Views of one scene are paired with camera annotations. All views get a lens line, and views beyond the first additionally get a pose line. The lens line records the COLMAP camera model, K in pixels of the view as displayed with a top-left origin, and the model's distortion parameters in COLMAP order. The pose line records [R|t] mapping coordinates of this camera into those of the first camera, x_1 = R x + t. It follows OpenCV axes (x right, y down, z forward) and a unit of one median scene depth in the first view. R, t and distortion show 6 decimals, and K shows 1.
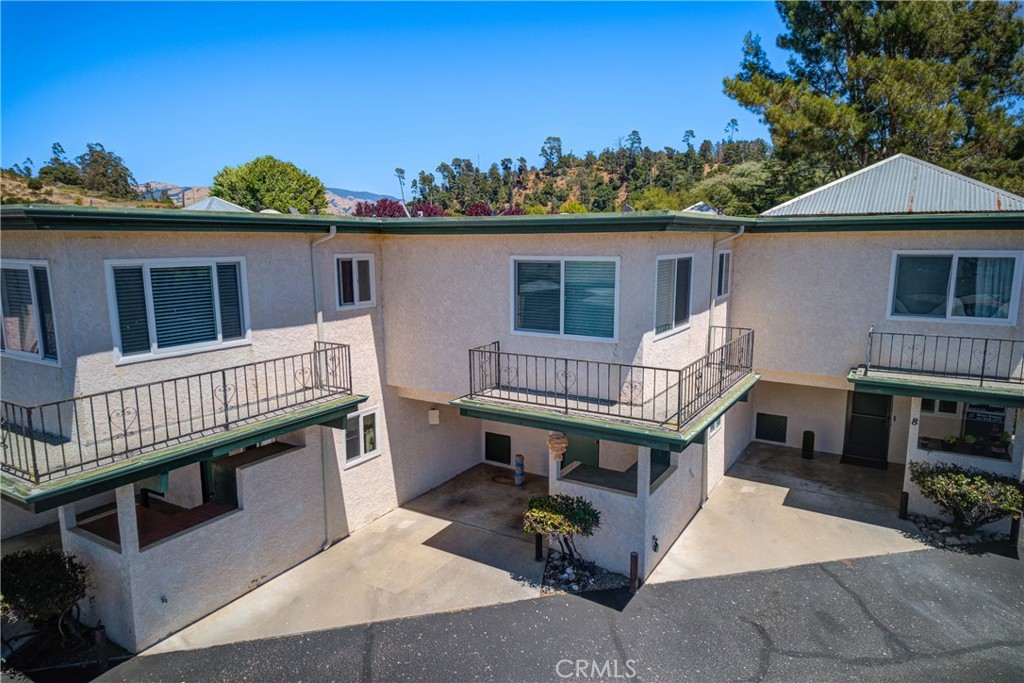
lens RADIAL K [[631.5, 0, 512.0], [0, 631.5, 341.5], [0, 0, 1]] dist [0.095176, -0.071816]
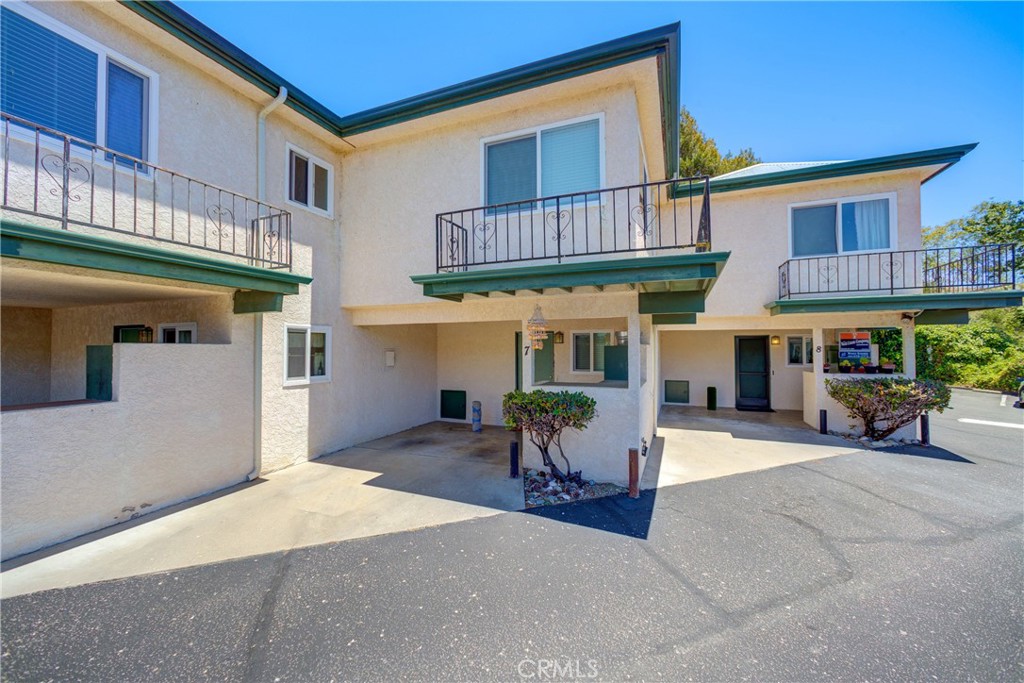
lens RADIAL K [[404.6, 0, 508.5], [0, 404.6, 338.3], [0, 0, 1]] dist [-0.024765, 0.012362]
pose [[0.987693, 0.005058, 0.156325, -0.052255], [0.023634, 0.983174, -0.181136, 0.261404], [-0.154610, 0.182601, 0.970954, 0.449611]]
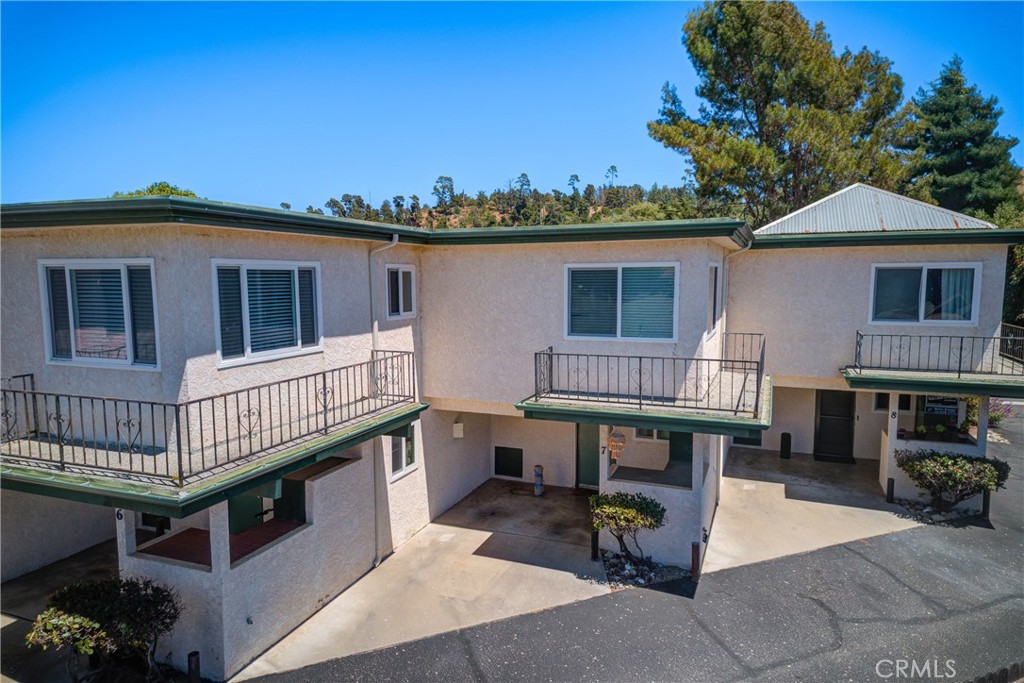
lens RADIAL K [[631.5, 0, 512.0], [0, 631.5, 341.5], [0, 0, 1]] dist [0.095176, -0.071816]
pose [[0.985763, -0.018057, 0.167167, -0.258570], [0.027647, 0.998091, -0.055219, 0.046387], [-0.165851, 0.059055, 0.984381, -0.008018]]
